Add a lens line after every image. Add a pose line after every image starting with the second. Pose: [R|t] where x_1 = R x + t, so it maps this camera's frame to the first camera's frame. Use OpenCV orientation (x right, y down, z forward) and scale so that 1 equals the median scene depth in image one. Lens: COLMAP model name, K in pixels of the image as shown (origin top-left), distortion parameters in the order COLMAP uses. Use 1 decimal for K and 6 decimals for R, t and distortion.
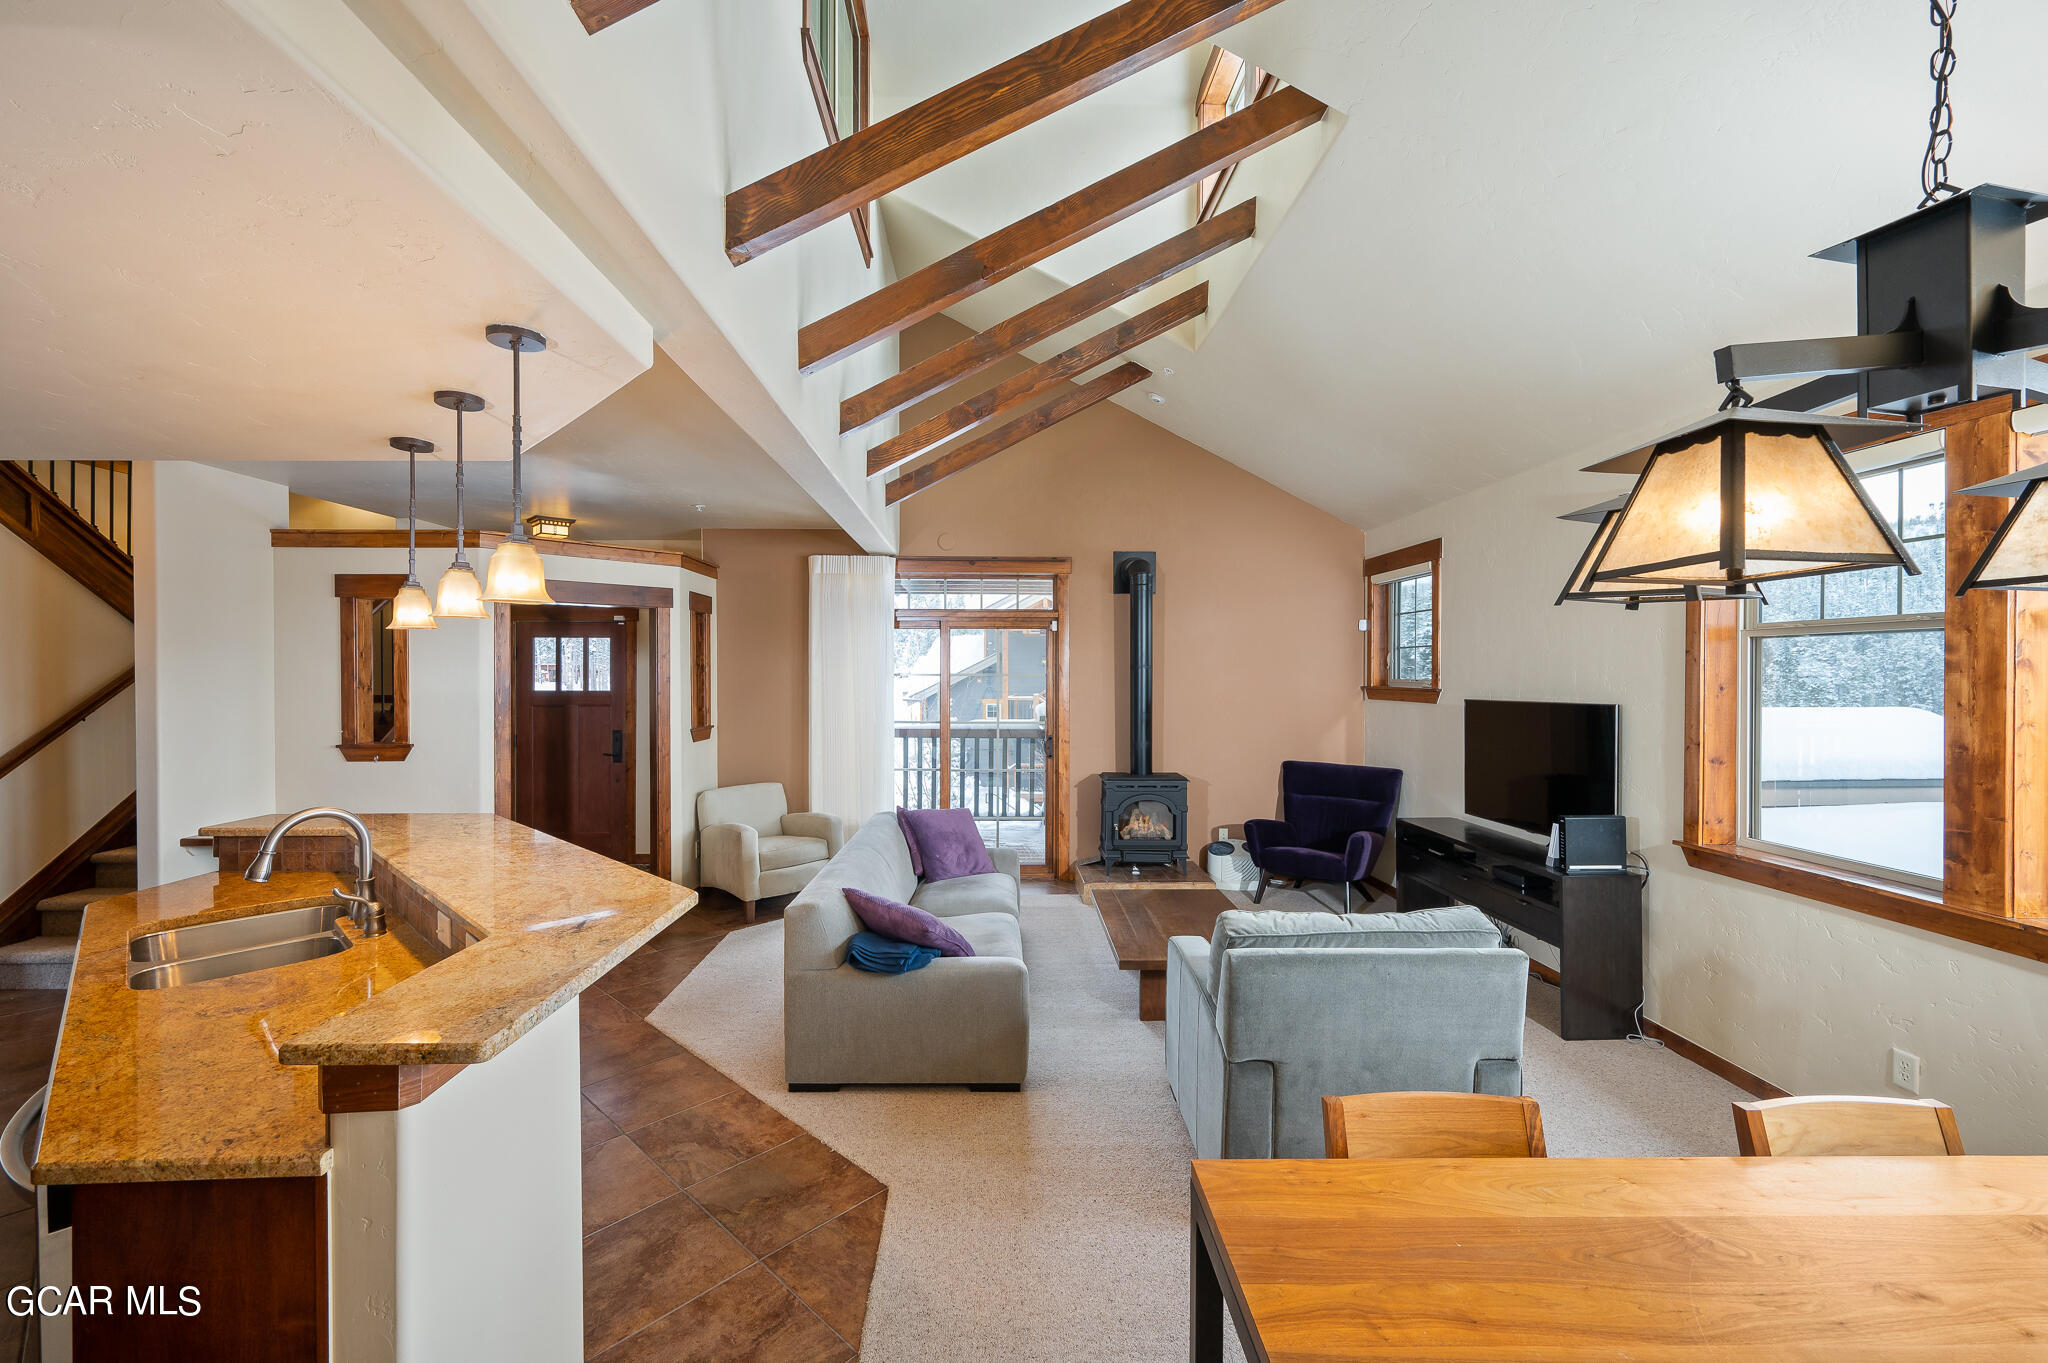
lens RADIAL K [[836.4, 0, 1028.8], [0, 836.4, 677.9], [0, 0, 1]] dist [-0.002527, -0.000604]
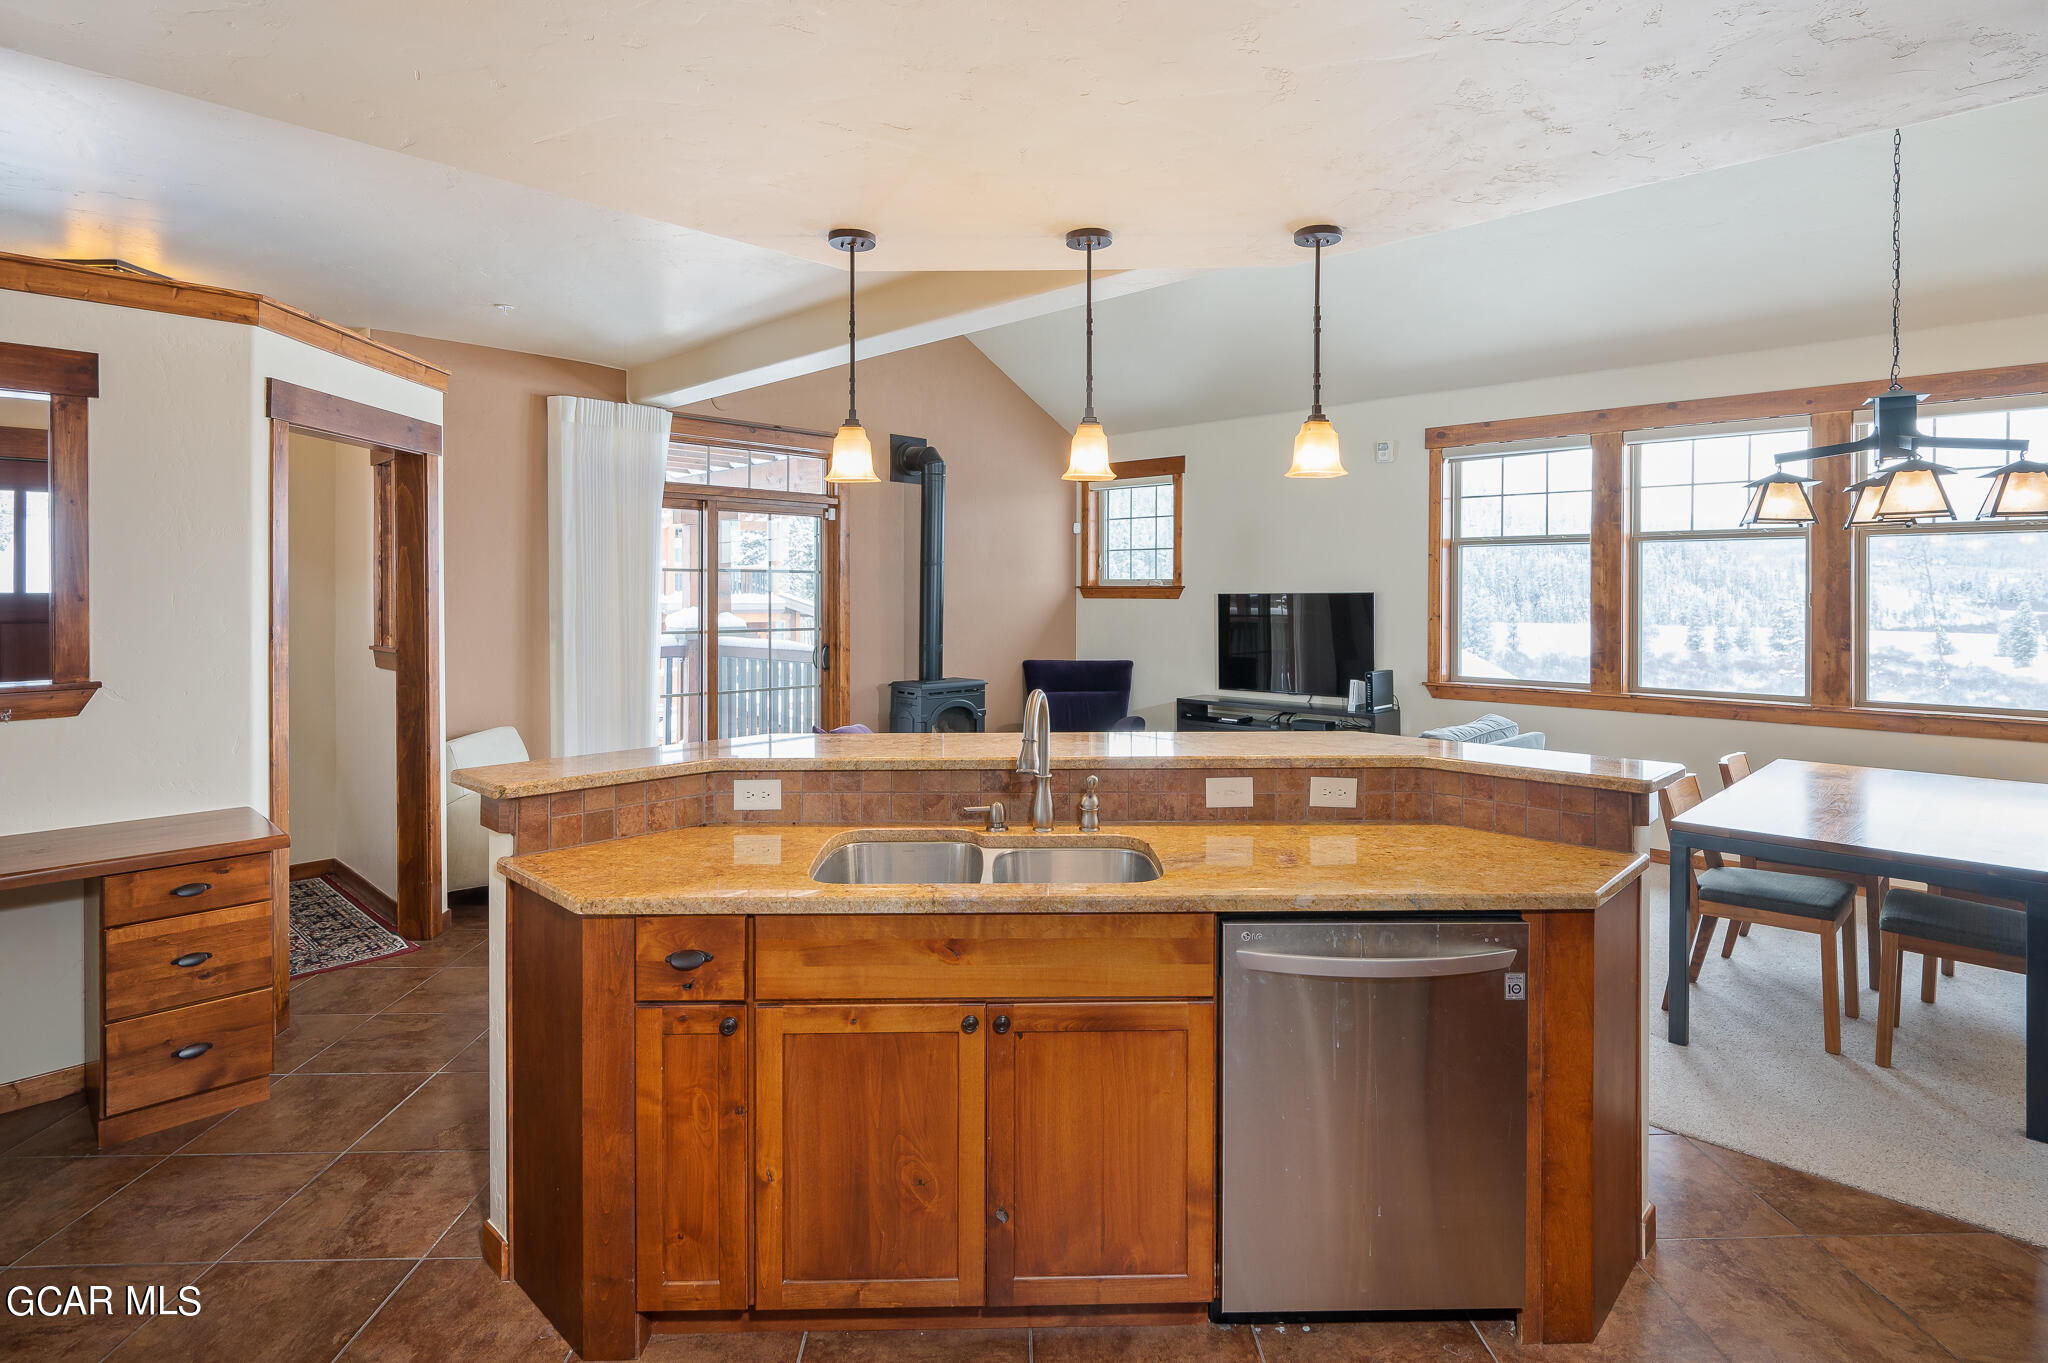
lens RADIAL K [[1082.4, 0, 1004.4], [0, 1082.4, 598.1], [0, 0, 1]] dist [0.001773, 0.000253]
pose [[0.702856, -0.004797, 0.711316, -0.647896], [0.004014, 0.999988, 0.002777, 0.021831], [-0.711321, 0.000903, 0.702867, 0.102581]]
